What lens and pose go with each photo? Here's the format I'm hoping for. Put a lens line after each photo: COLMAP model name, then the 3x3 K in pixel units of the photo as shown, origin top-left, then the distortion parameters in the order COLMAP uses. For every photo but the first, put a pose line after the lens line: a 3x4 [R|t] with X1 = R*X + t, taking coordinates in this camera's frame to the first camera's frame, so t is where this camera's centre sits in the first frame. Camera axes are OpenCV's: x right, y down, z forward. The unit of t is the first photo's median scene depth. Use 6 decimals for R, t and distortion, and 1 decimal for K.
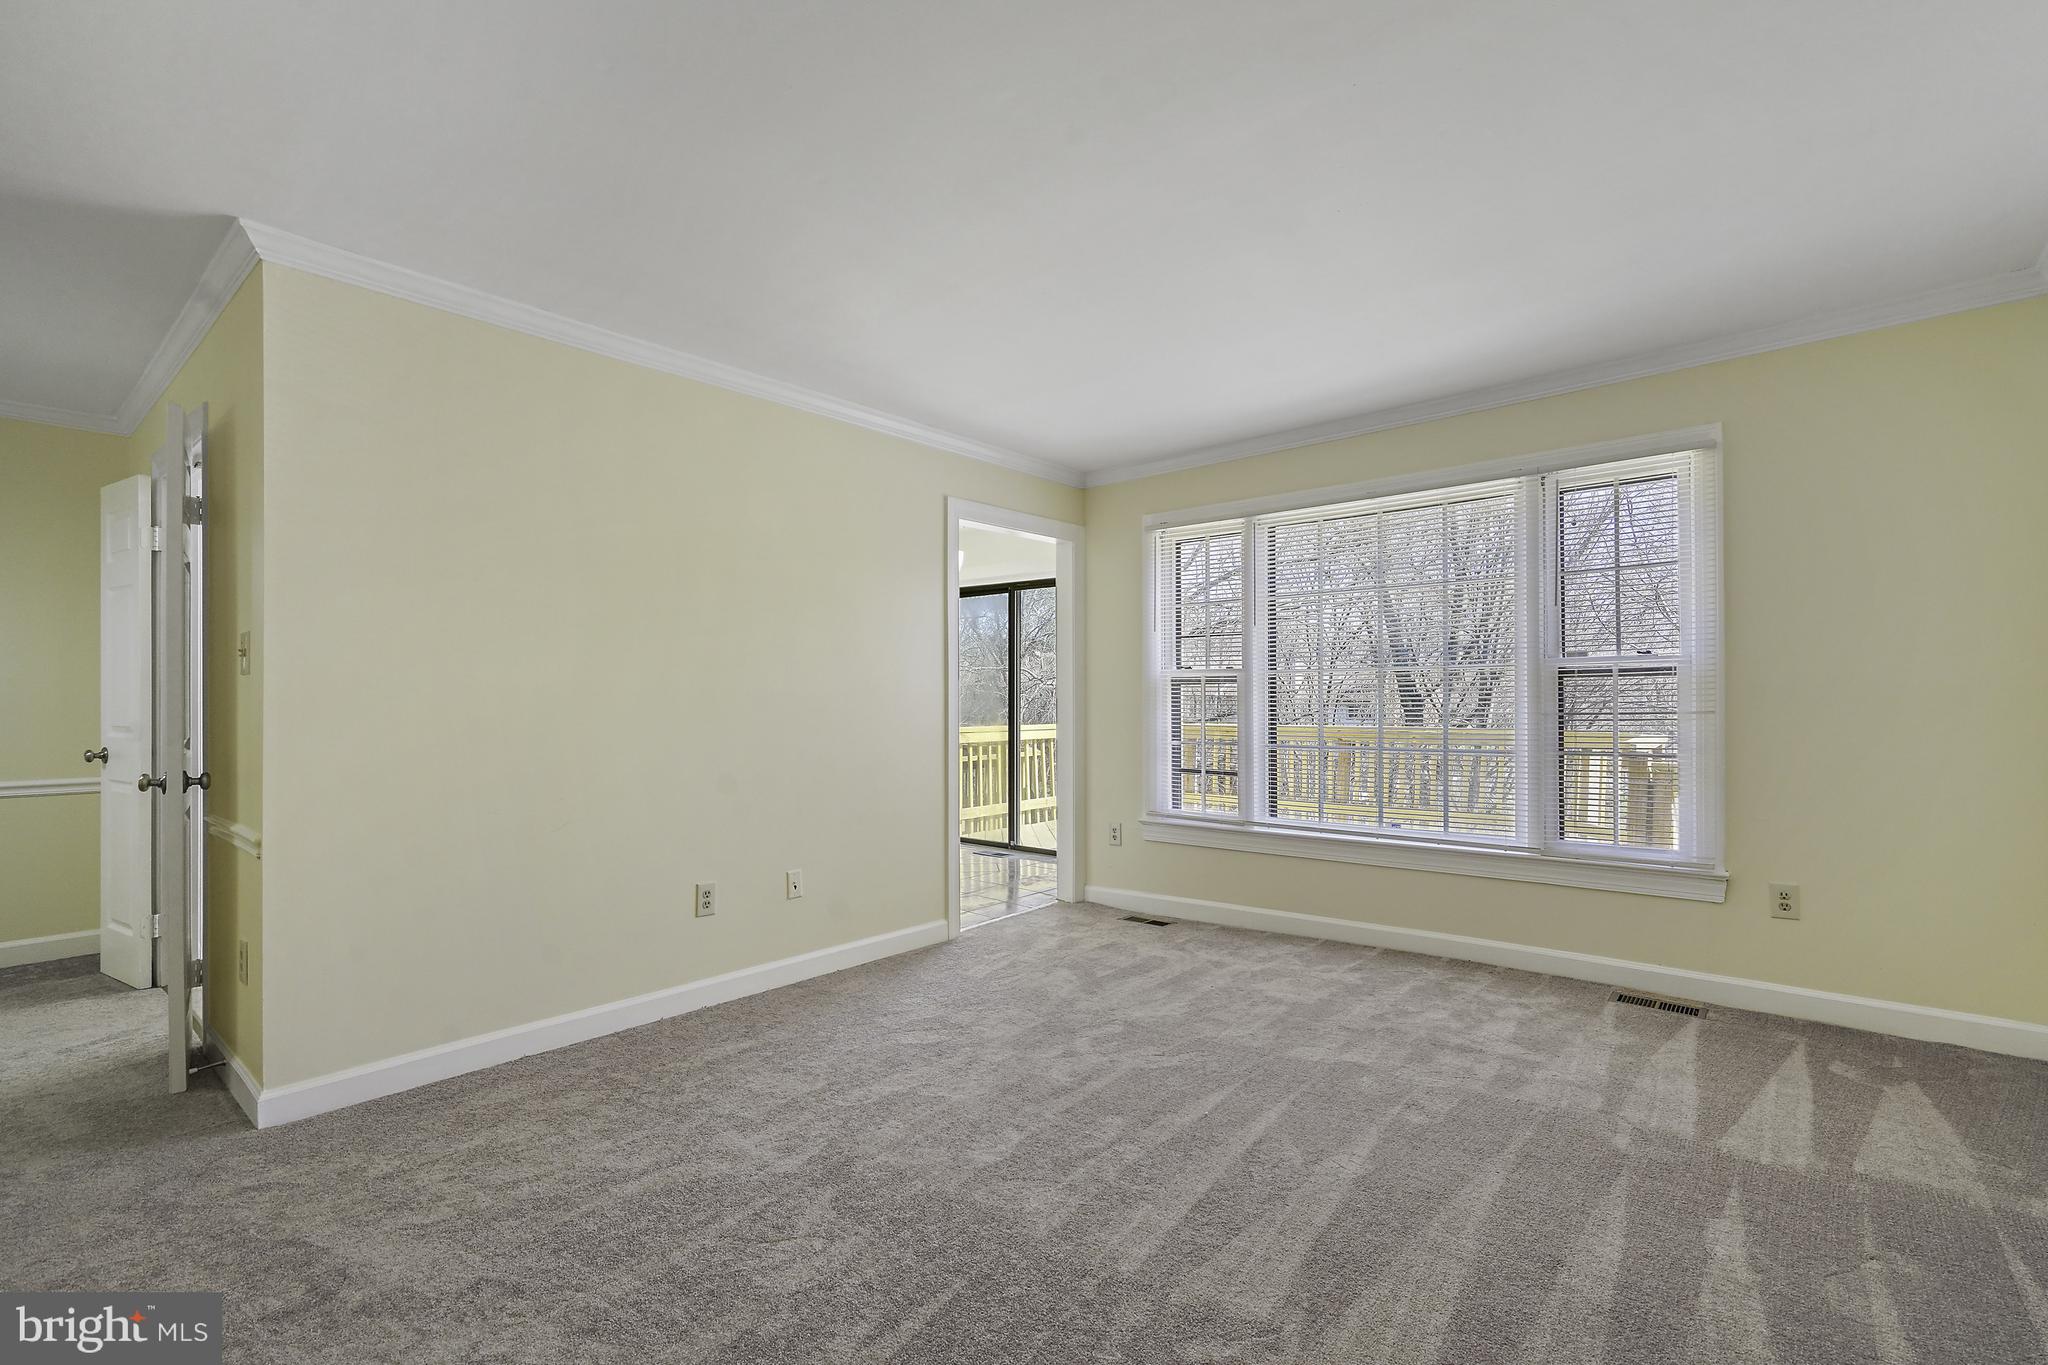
lens RADIAL K [[922.7, 0, 1042.2], [0, 922.7, 689.9], [0, 0, 1]] dist [0.002917, 0.001228]
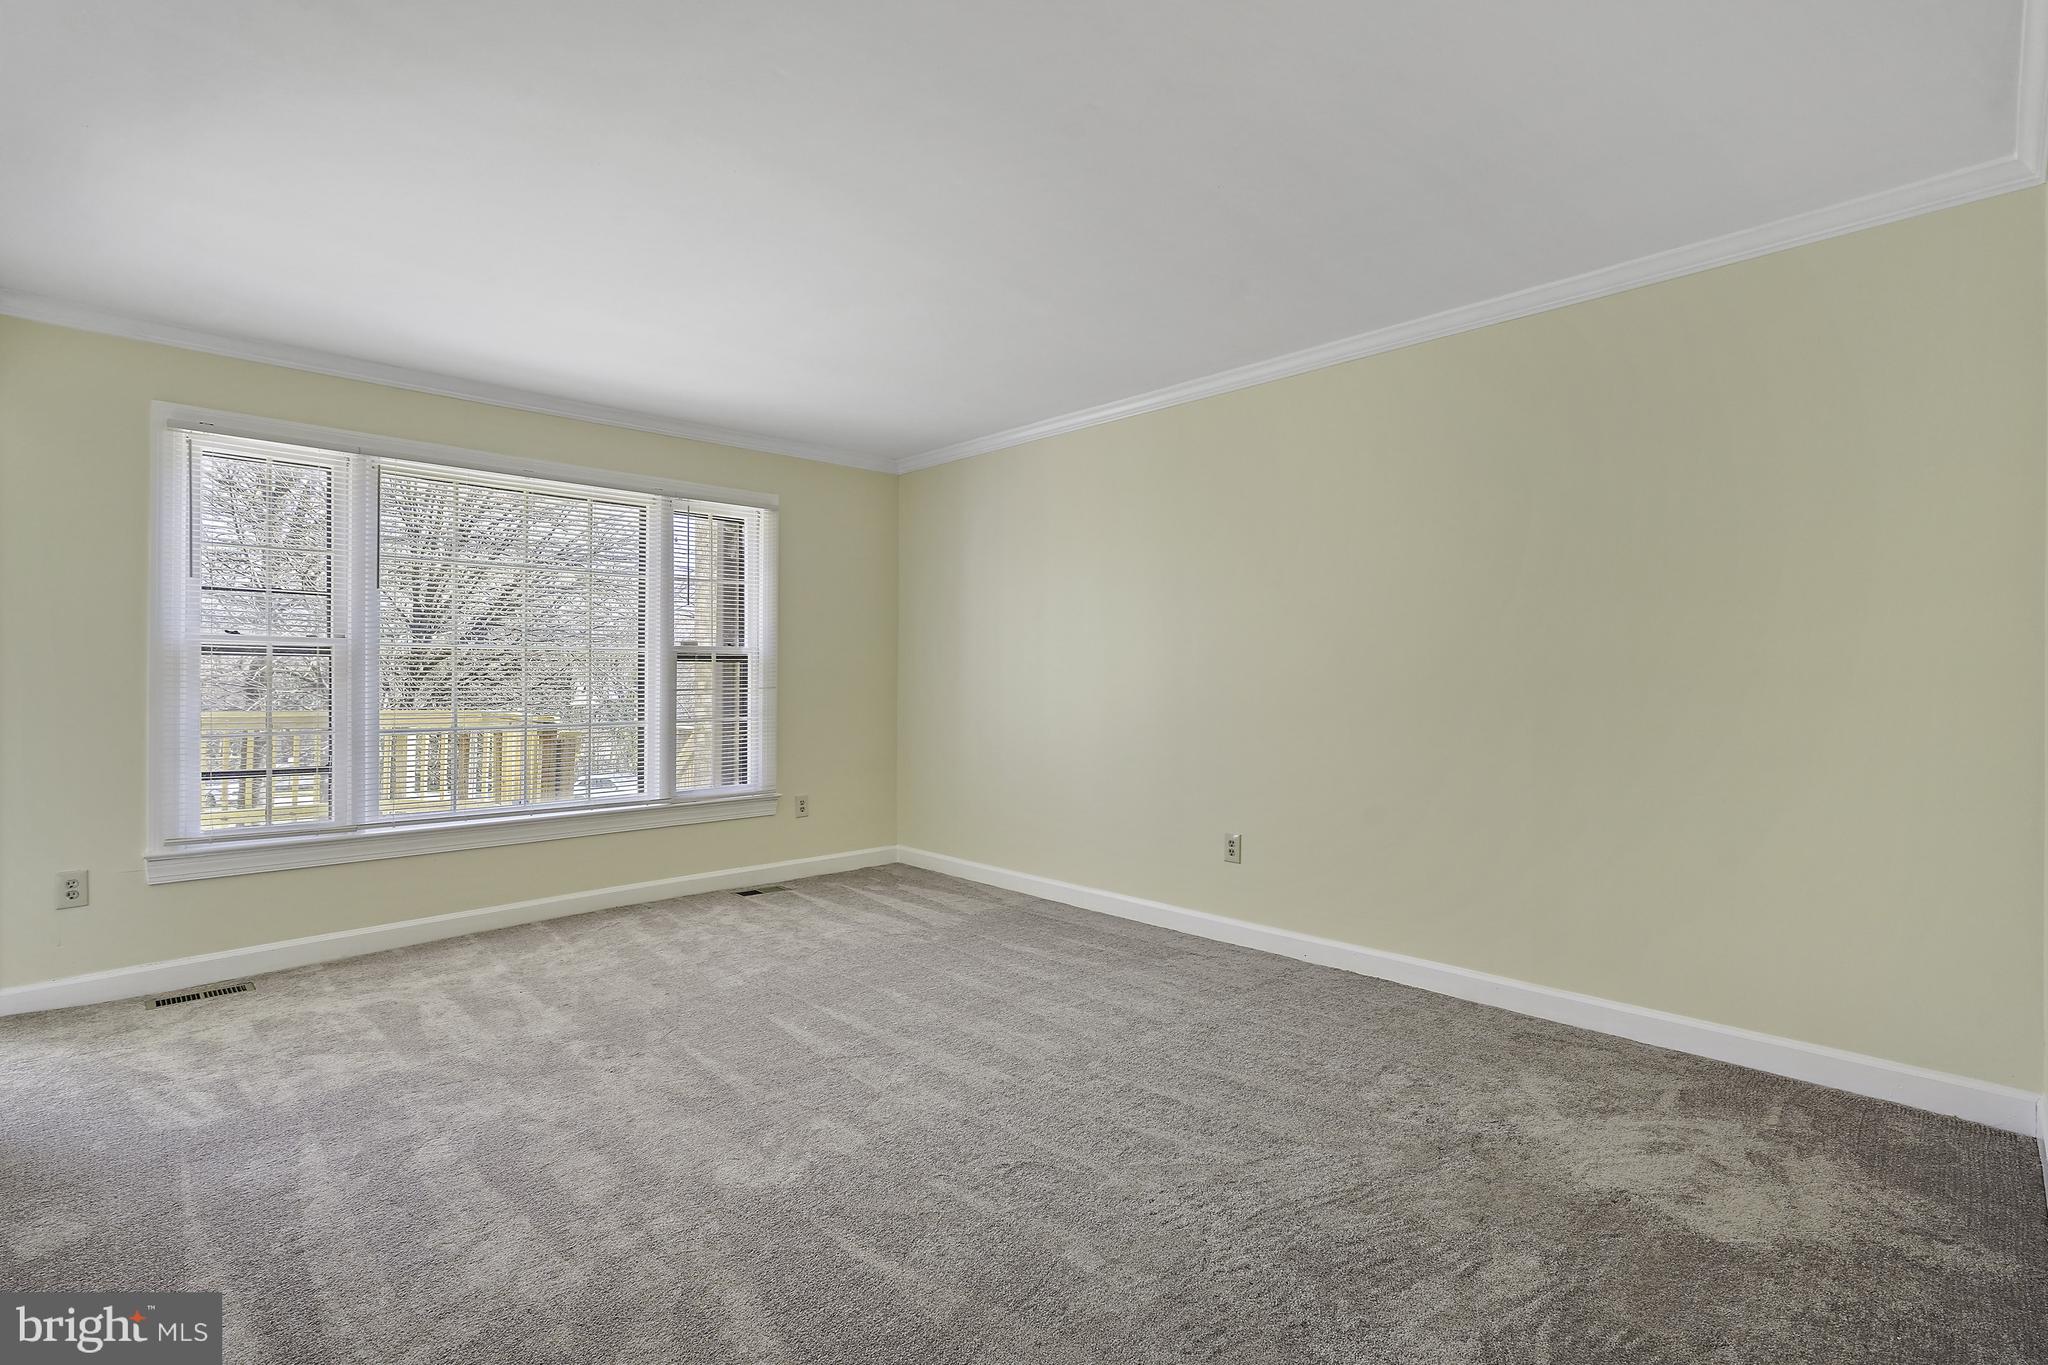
lens RADIAL K [[922.7, 0, 1016.4], [0, 922.7, 676.7], [0, 0, 1]] dist [0.002917, 0.001228]
pose [[0.109994, 0.002494, 0.993929, -0.621311], [-0.019212, 0.999815, -0.000383, -0.000522], [-0.993747, -0.019053, 0.110021, 0.386106]]
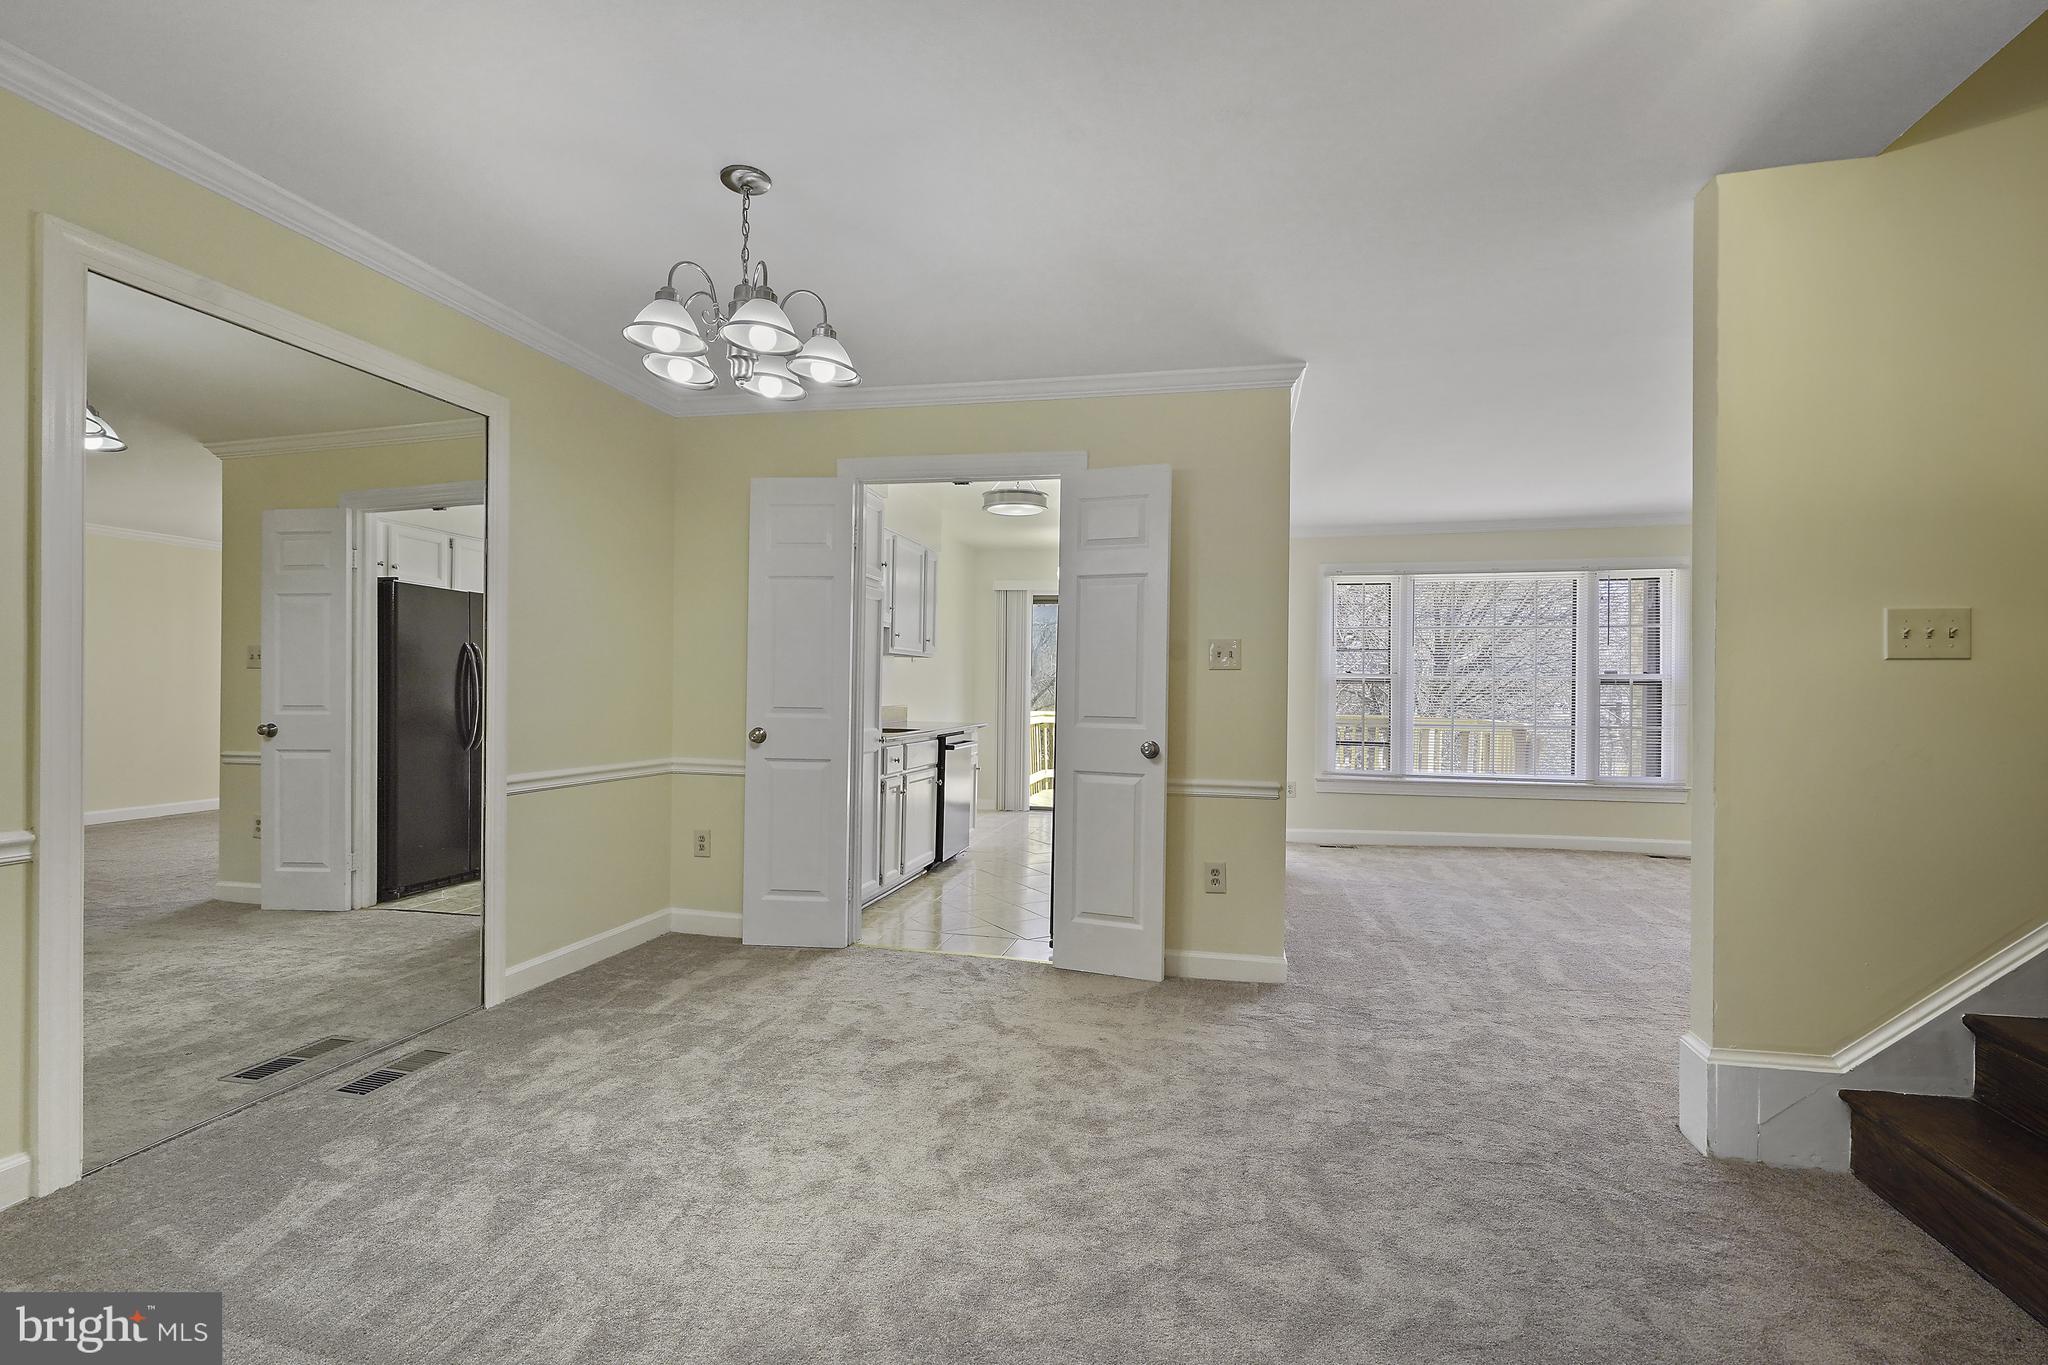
lens RADIAL K [[922.7, 0, 1023.4], [0, 922.7, 684.4], [0, 0, 1]] dist [0.002917, 0.001228]
pose [[0.897339, 0.013215, 0.441143, -1.193576], [-0.018521, 0.999799, 0.007723, -0.007627], [-0.440952, -0.015100, 0.897403, -0.110956]]
